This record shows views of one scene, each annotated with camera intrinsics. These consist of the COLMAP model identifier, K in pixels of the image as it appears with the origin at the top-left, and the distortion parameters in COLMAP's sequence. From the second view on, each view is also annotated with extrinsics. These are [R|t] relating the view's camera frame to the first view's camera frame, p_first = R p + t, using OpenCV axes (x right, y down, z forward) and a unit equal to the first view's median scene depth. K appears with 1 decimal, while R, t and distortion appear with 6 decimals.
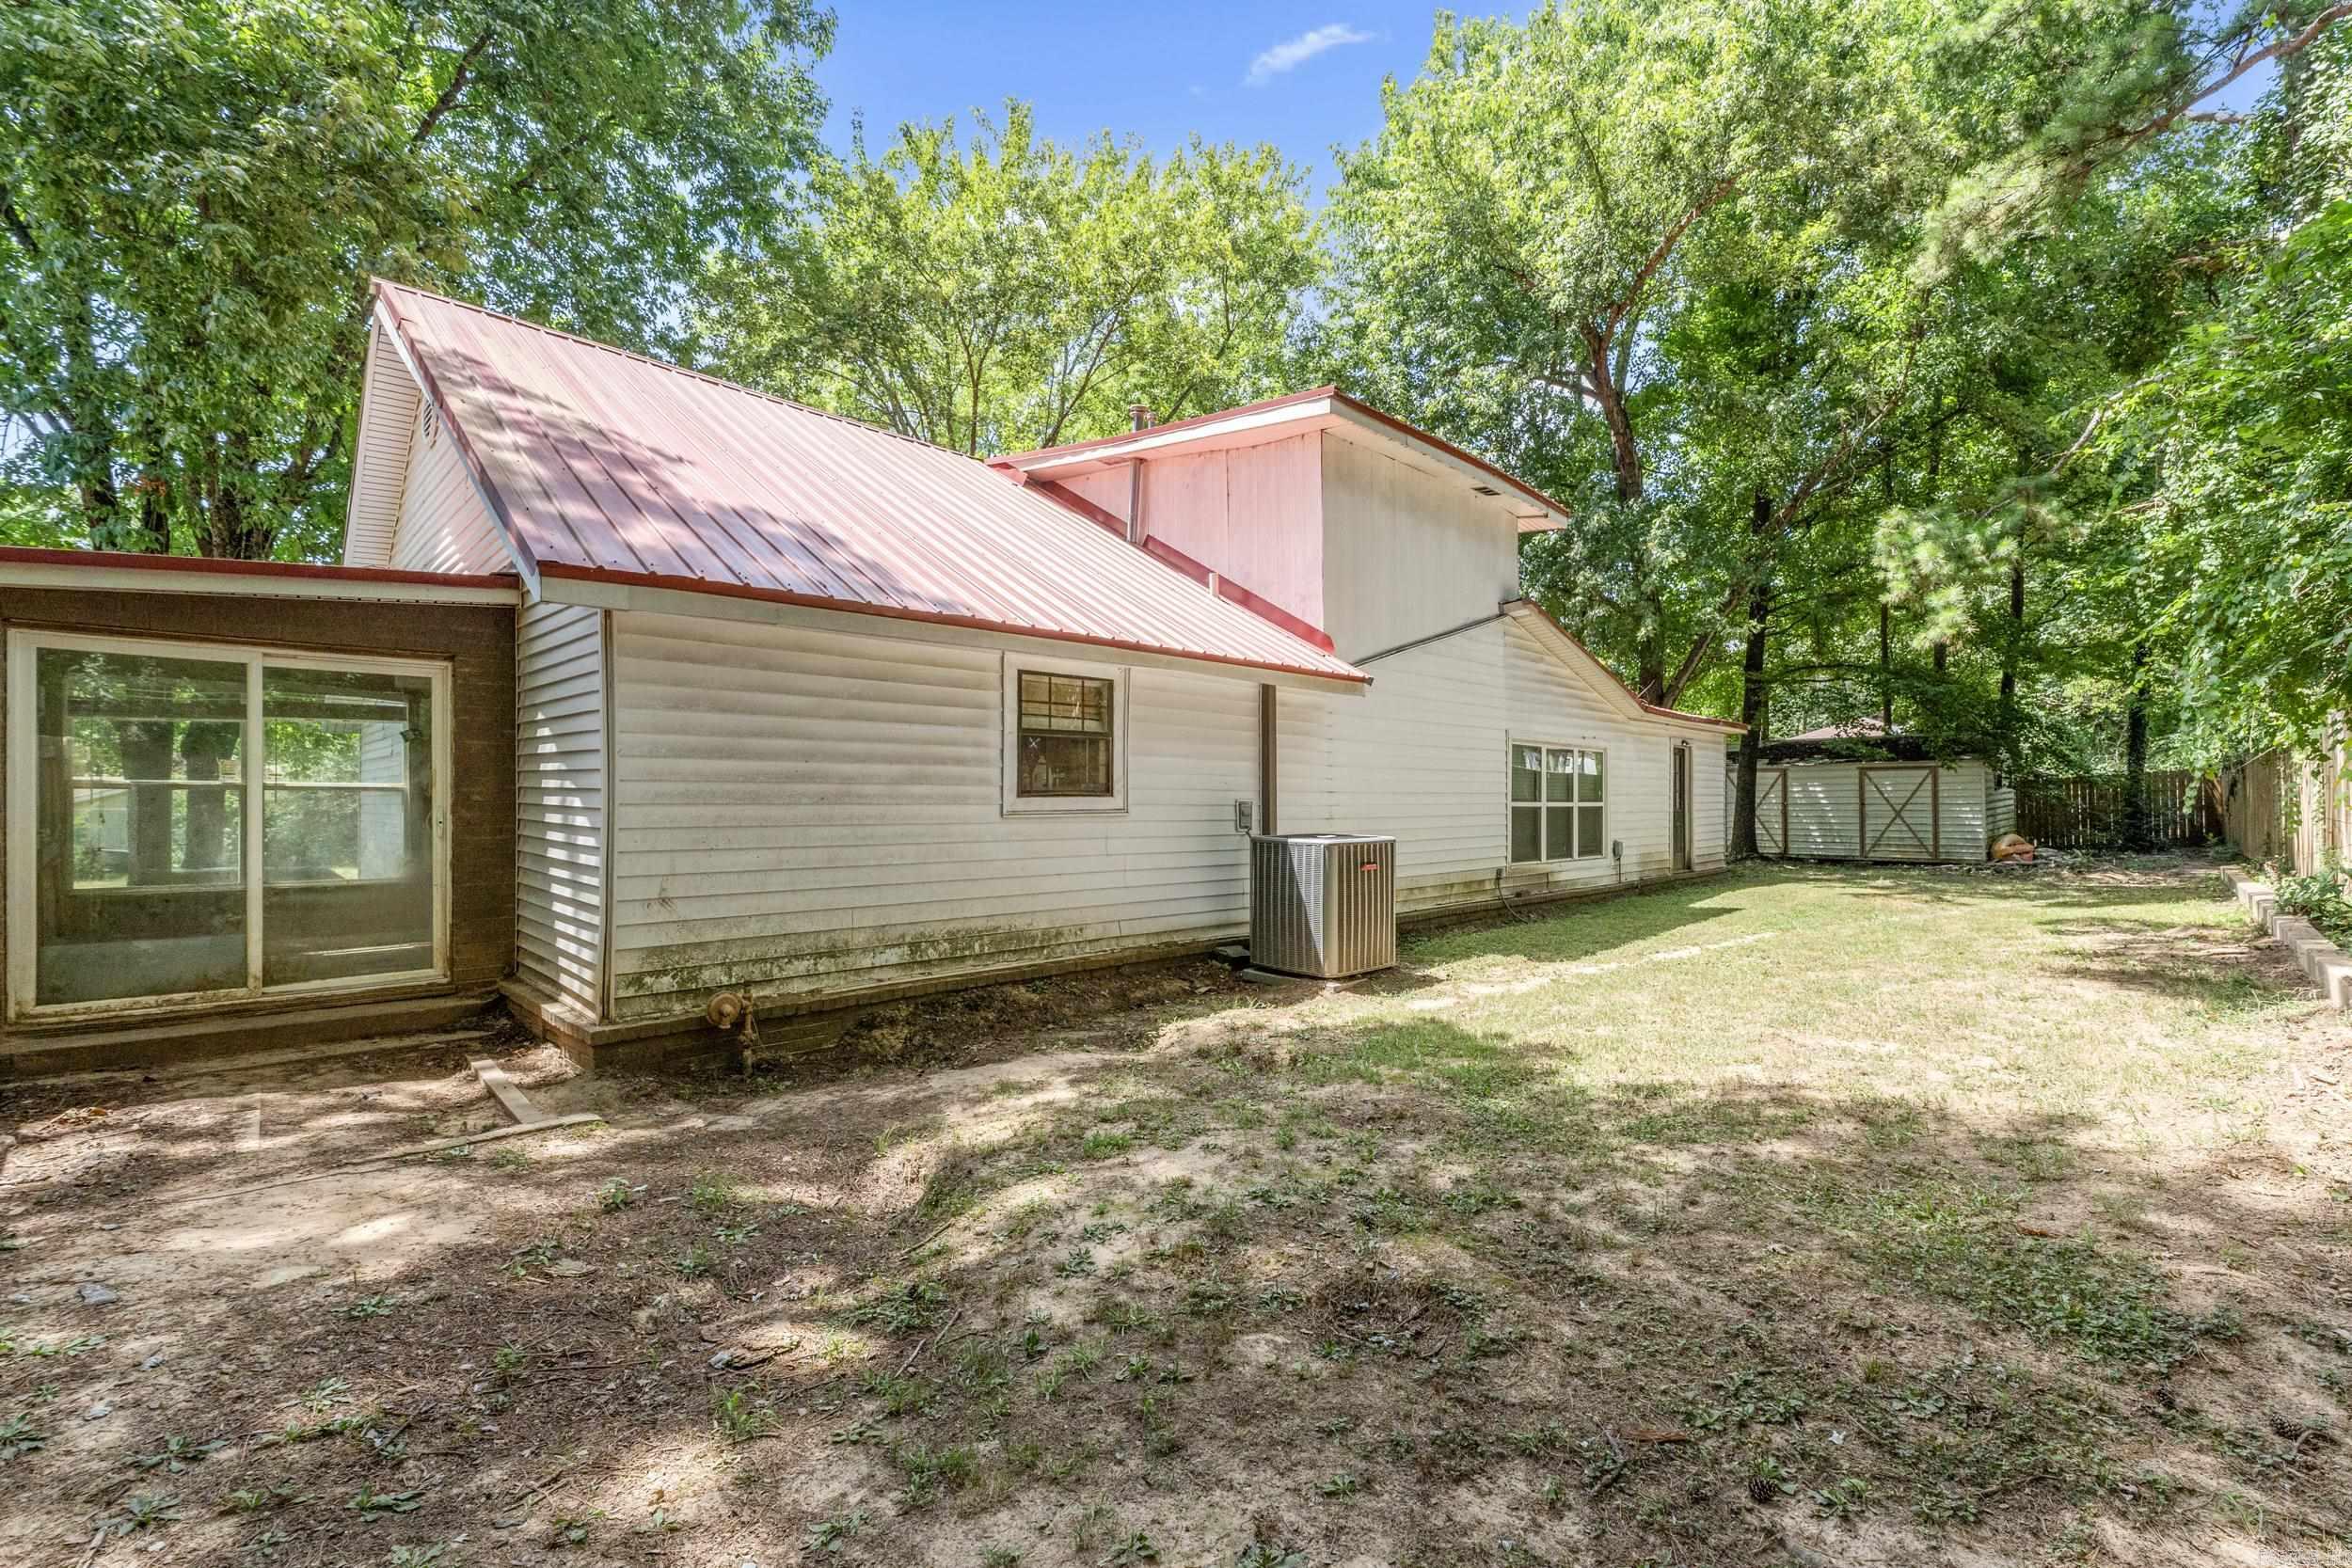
lens RADIAL K [[1020.1, 0, 1178.7], [0, 1020.1, 827.4], [0, 0, 1]] dist [-0.000474, -0.000053]
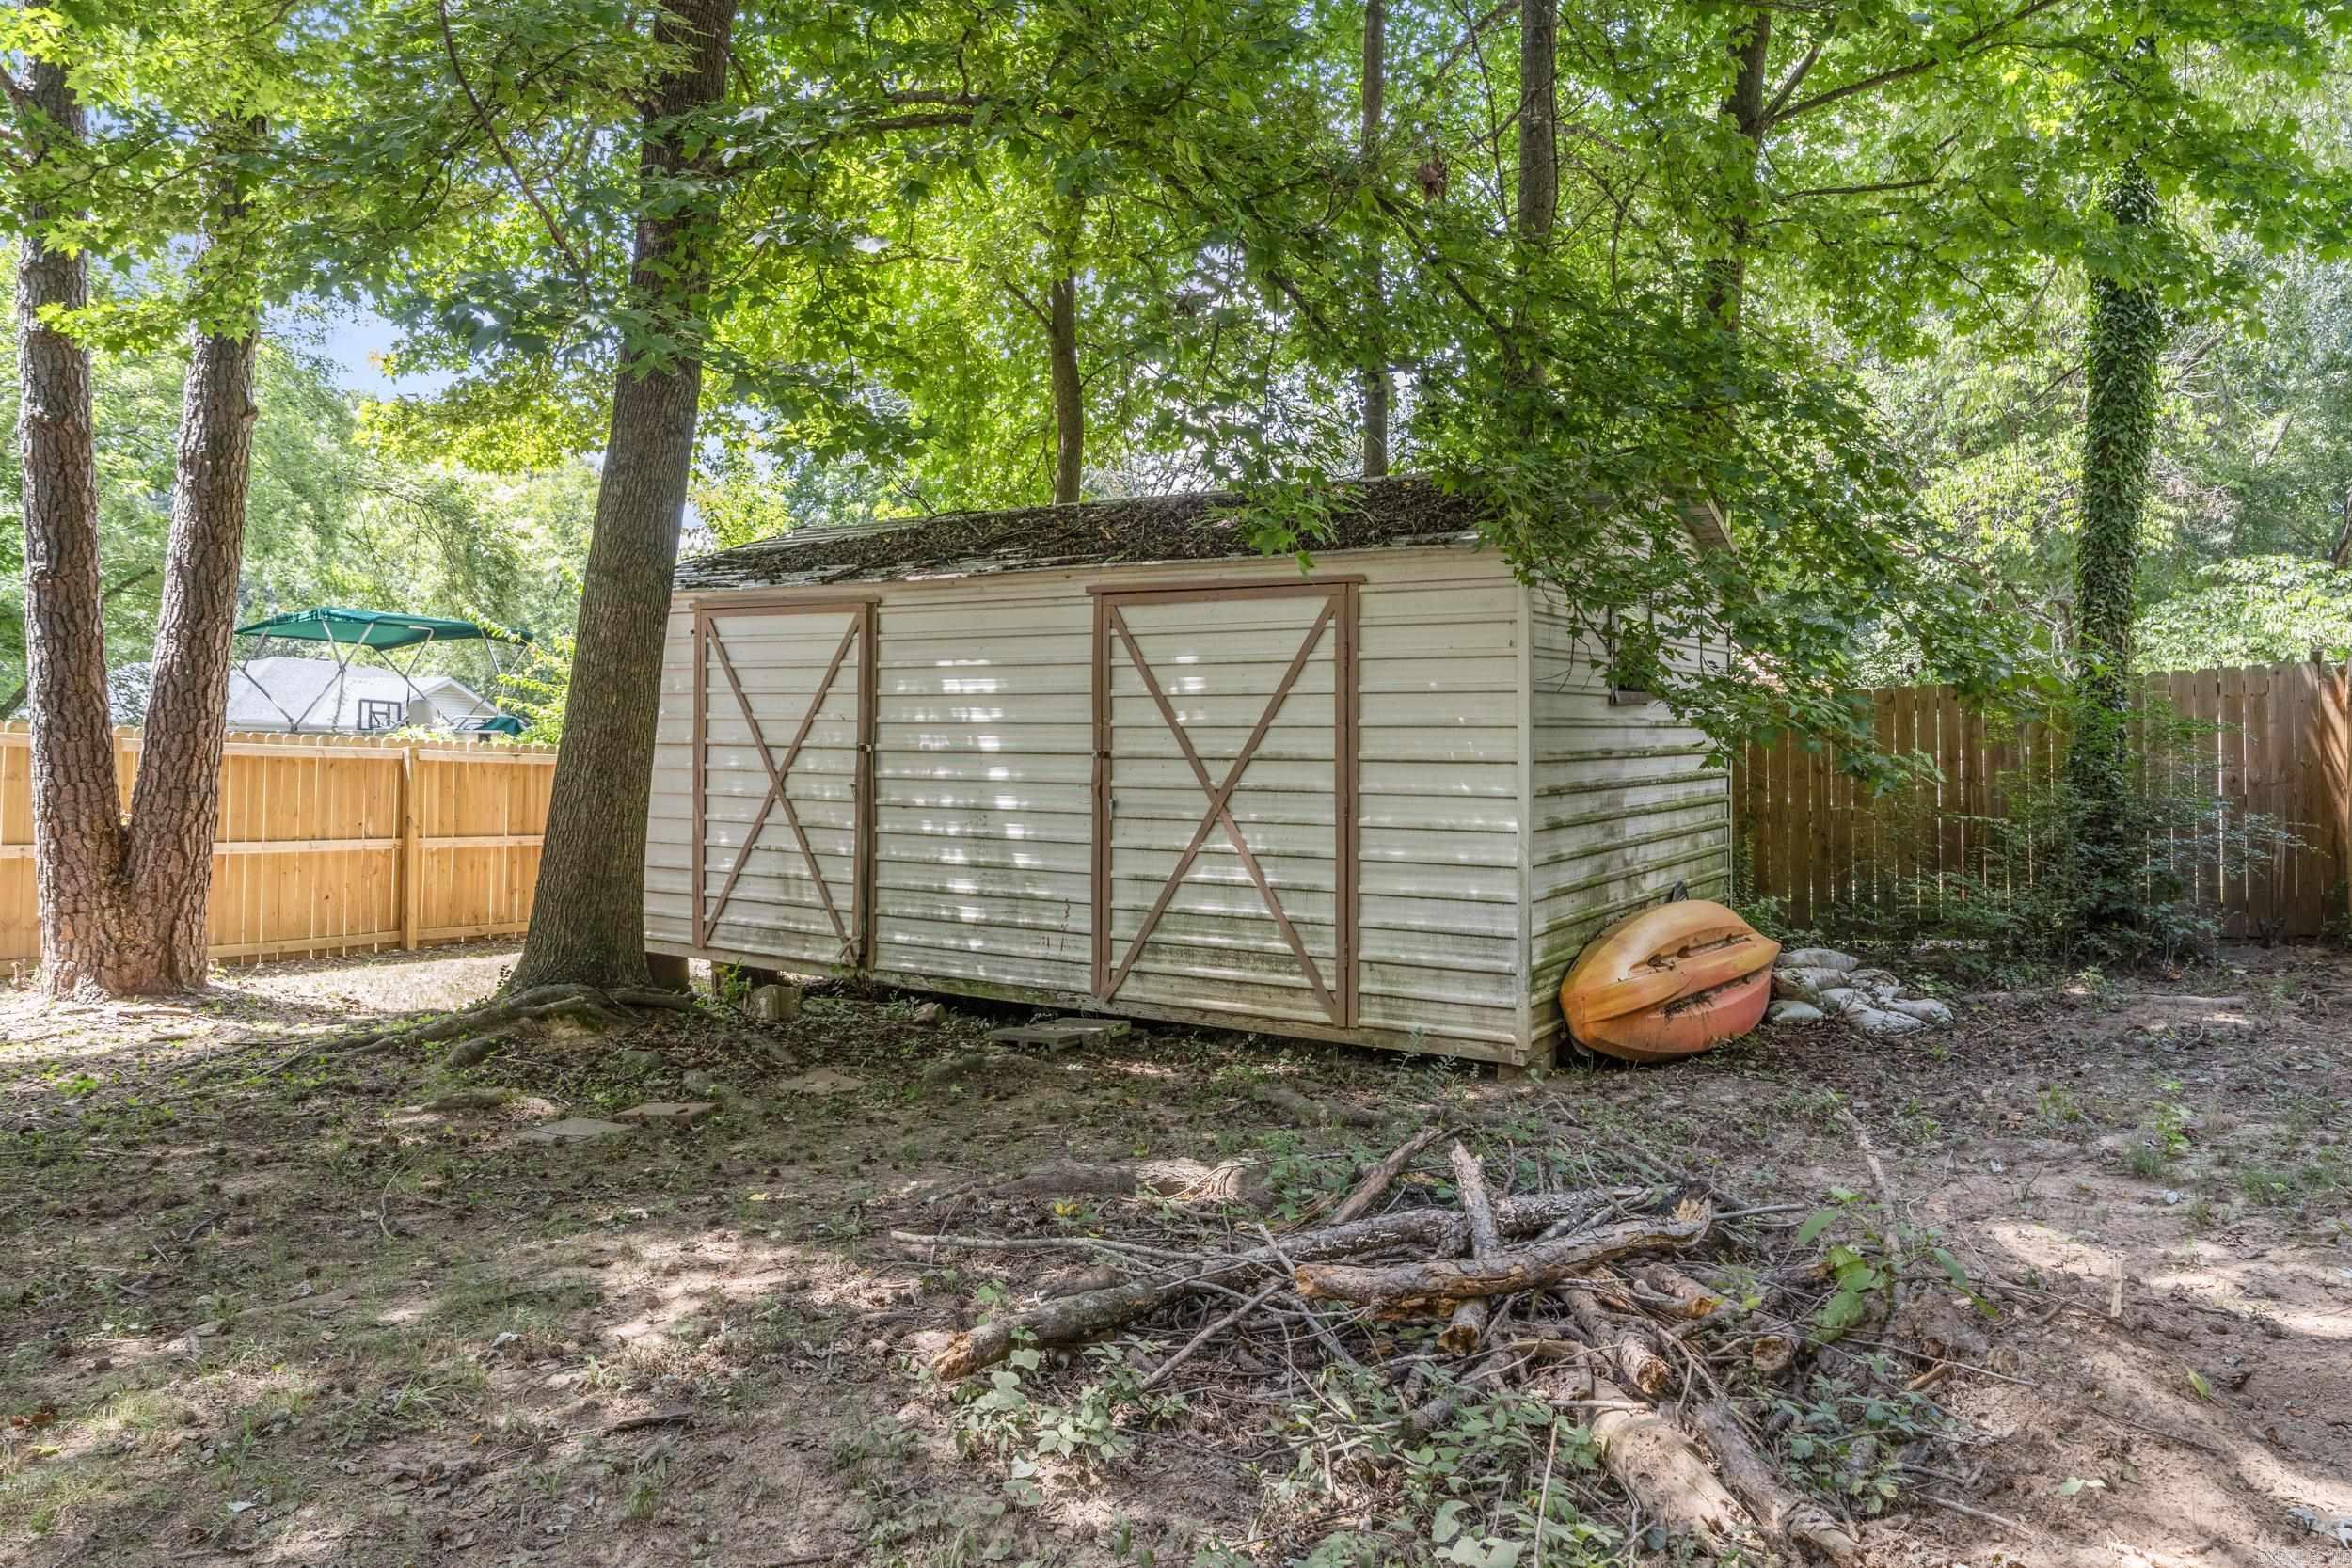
lens RADIAL K [[1526.6, 0, 1176.0], [0, 1526.6, 784.0], [0, 0, 1]] dist [-0.000041, -0.000082]
pose [[0.974531, 0.006051, 0.224170, 0.613124], [-0.008961, 0.999888, 0.011968, -0.020996], [-0.224073, -0.013672, 0.974477, 0.677780]]
